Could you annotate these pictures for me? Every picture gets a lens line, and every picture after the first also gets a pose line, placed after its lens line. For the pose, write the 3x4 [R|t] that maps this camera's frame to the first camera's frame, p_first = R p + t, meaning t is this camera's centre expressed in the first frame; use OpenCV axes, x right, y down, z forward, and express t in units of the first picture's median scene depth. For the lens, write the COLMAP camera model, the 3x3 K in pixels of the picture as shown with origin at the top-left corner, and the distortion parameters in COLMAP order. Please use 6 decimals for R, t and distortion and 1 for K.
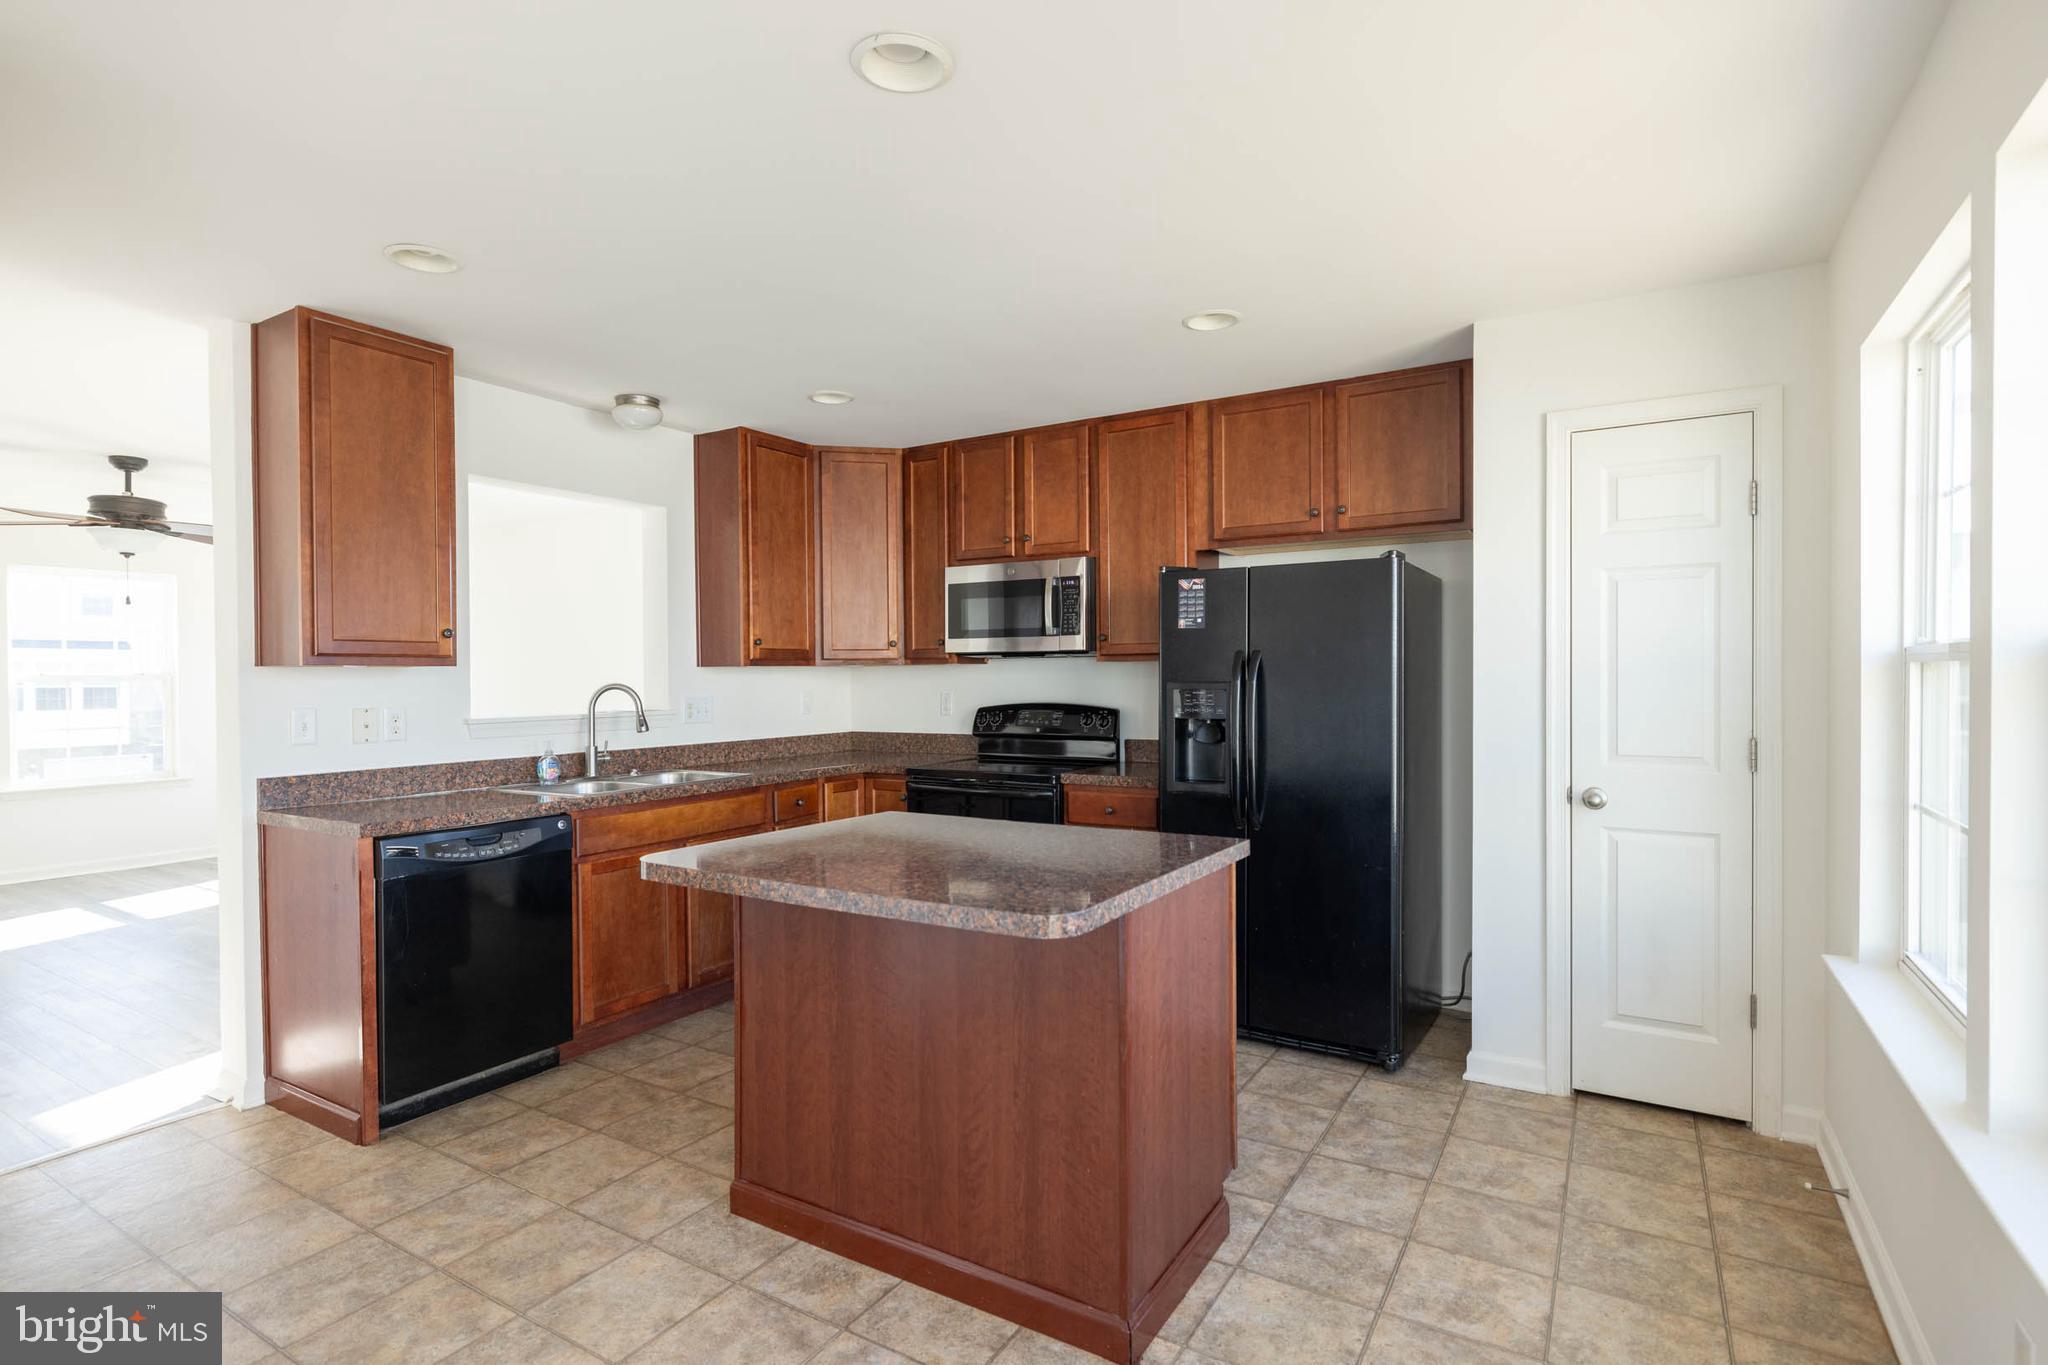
lens RADIAL K [[1002.4, 0, 1024.8], [0, 1002.4, 685.4], [0, 0, 1]] dist [-0.005362, 0.000342]
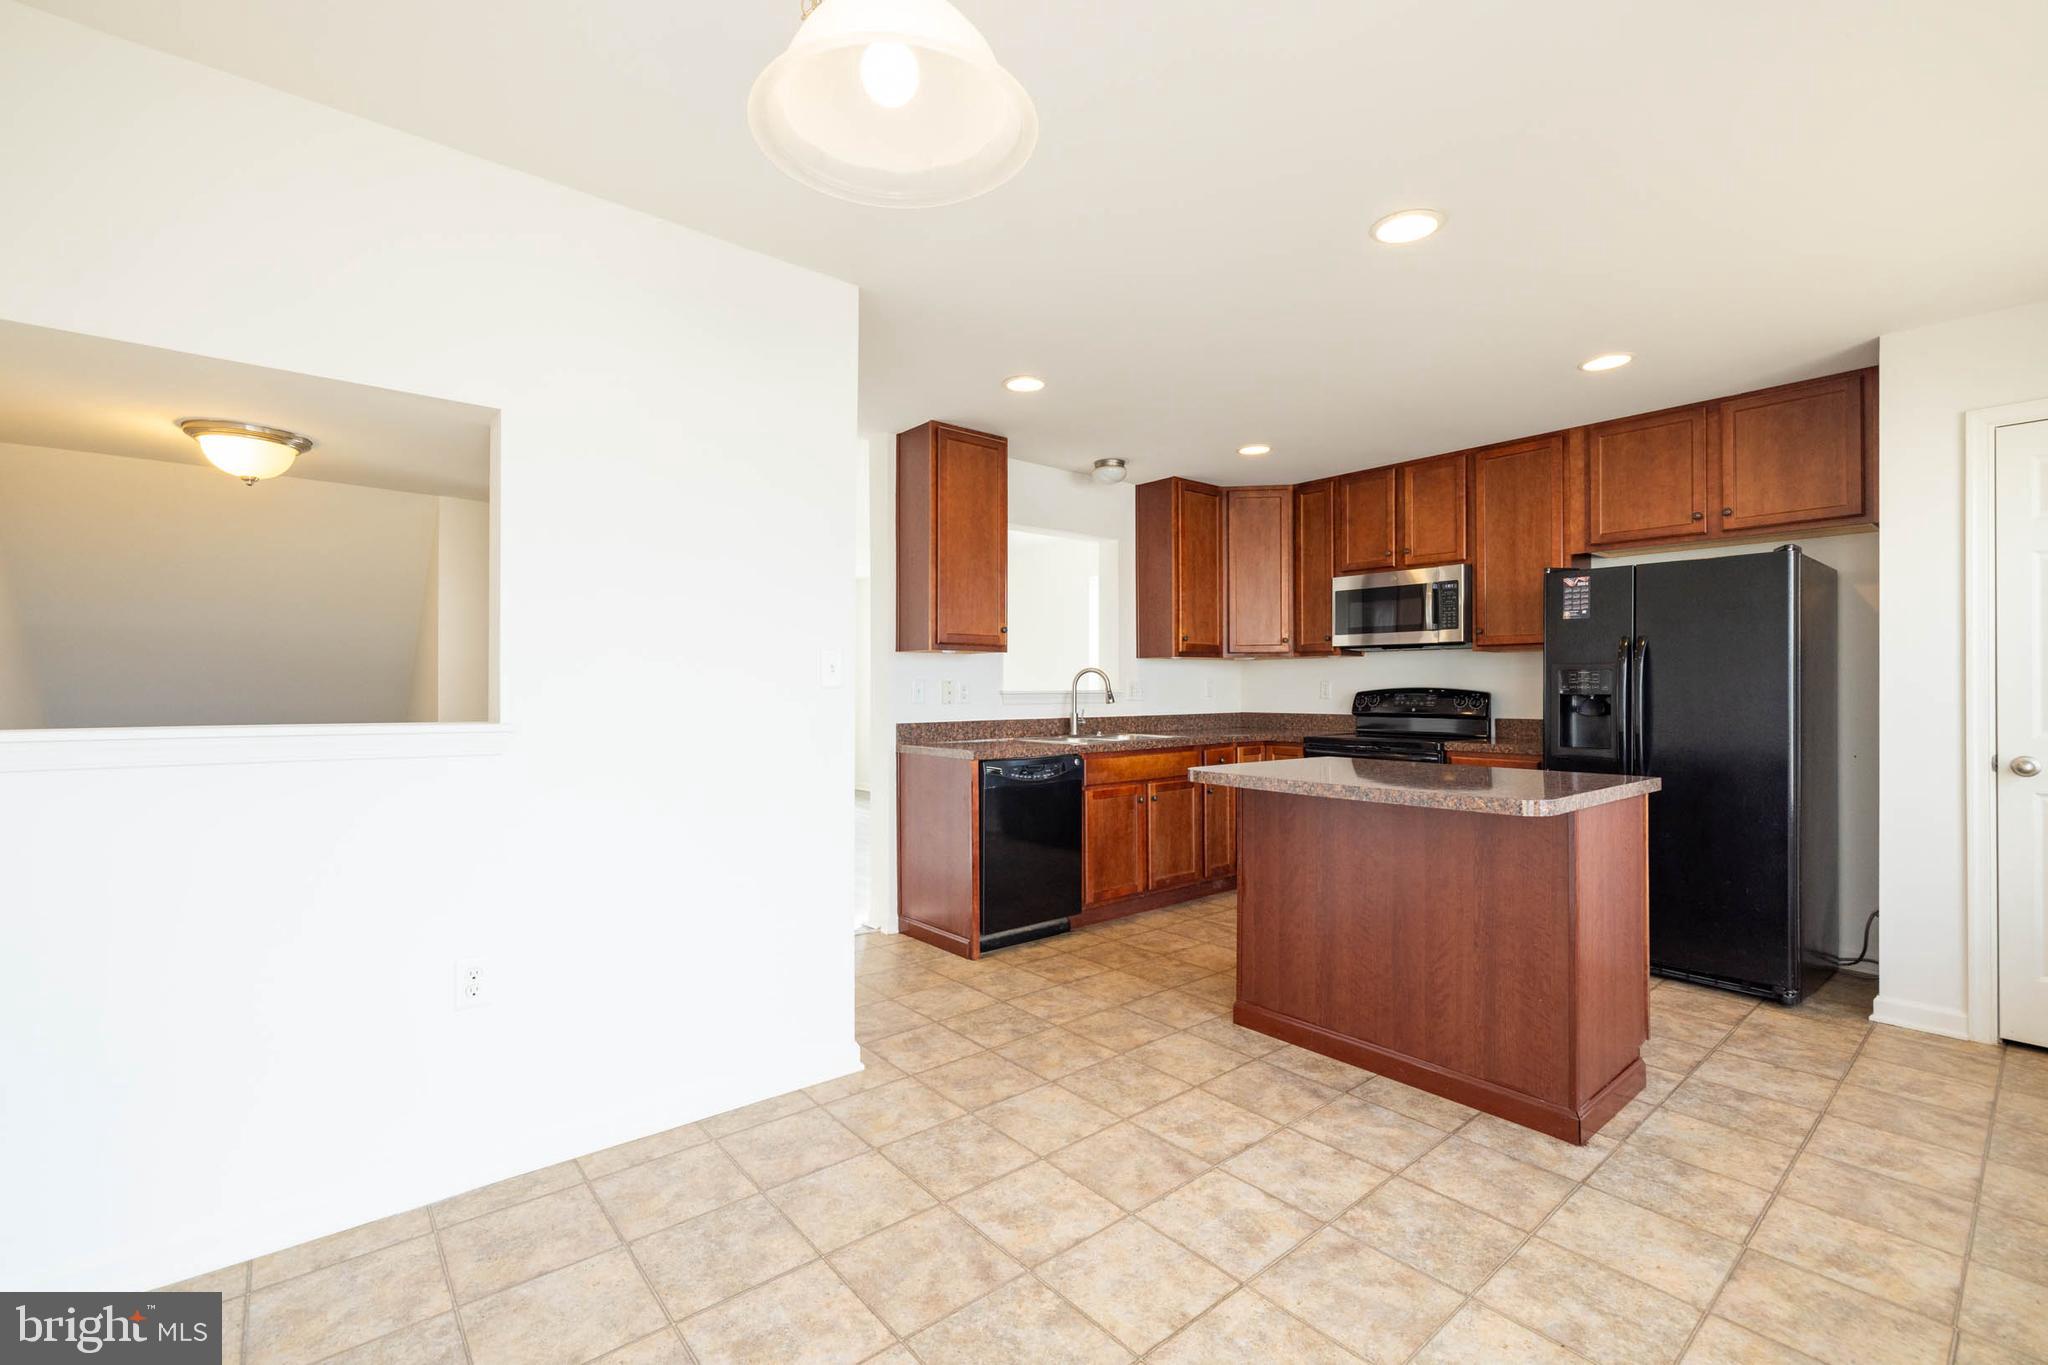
lens RADIAL K [[877.4, 0, 1021.8], [0, 877.4, 681.9], [0, 0, 1]] dist [0.001251, 0.000042]
pose [[0.945135, 0.004629, -0.326647, -0.125005], [-0.008975, 0.999890, -0.011797, 0.039389], [0.326557, 0.014082, 0.945073, -0.216356]]
